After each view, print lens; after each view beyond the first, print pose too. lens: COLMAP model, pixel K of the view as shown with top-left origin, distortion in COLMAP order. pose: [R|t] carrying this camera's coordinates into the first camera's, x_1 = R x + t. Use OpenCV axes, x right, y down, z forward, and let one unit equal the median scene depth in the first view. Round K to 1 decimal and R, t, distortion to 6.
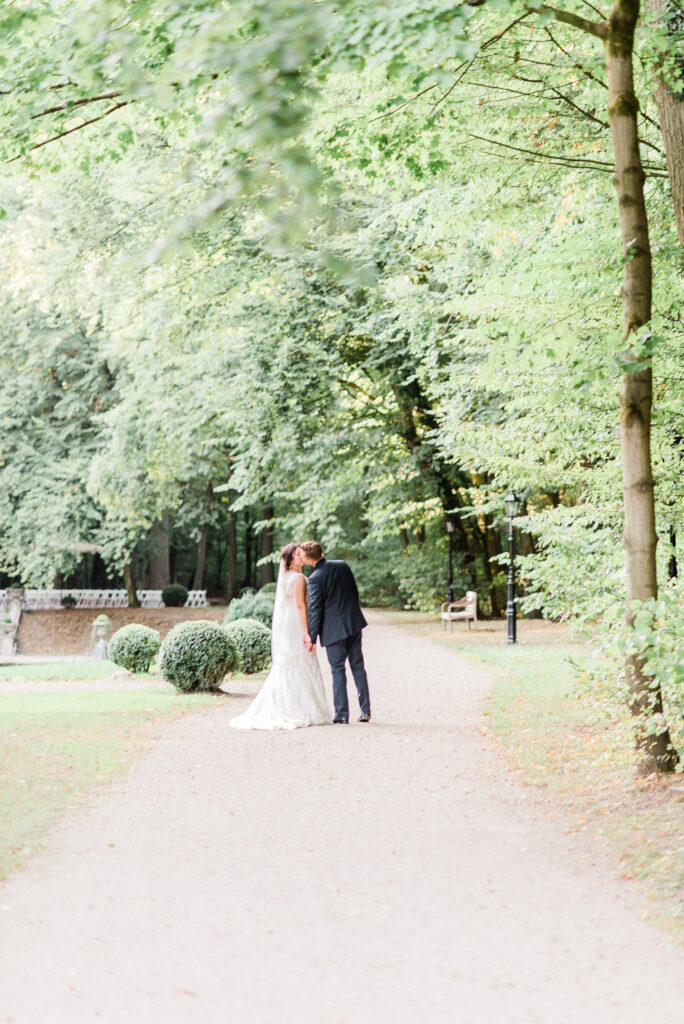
lens RADIAL K [[2590.8, 0, 342.0], [0, 2590.8, 512.0], [0, 0, 1]] dist [0.545367, -7.464908]
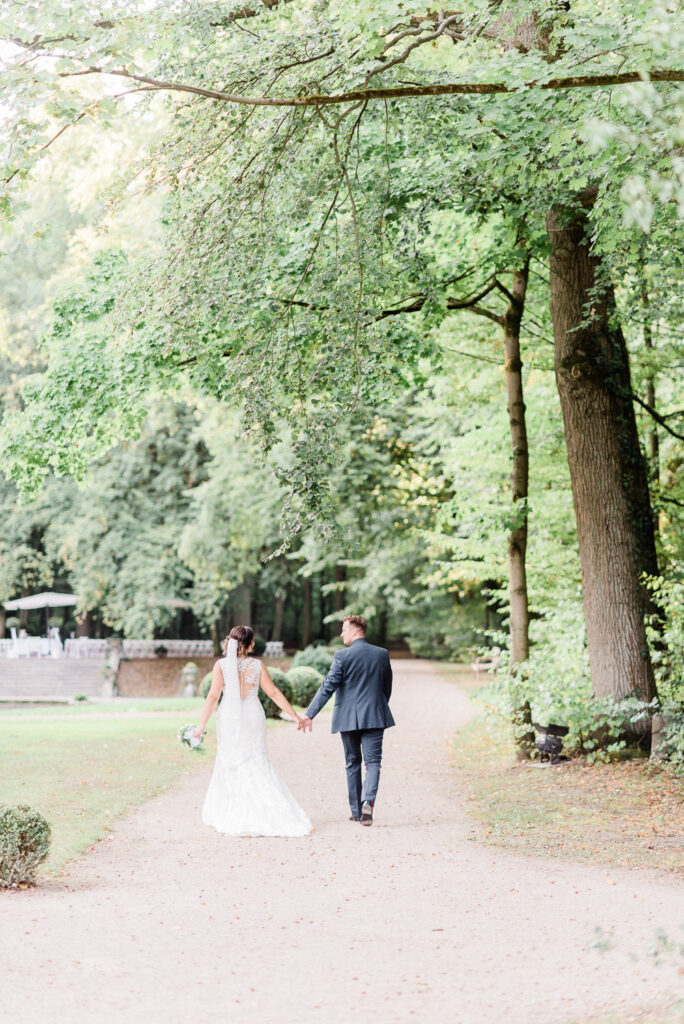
lens RADIAL K [[2590.8, 0, 342.0], [0, 2590.8, 512.0], [0, 0, 1]] dist [0.545367, -7.464908]
pose [[0.999447, 0.011100, -0.031354, 0.009579], [-0.011727, 0.999734, -0.019861, -0.005036], [0.031125, 0.020217, 0.999311, -0.148048]]
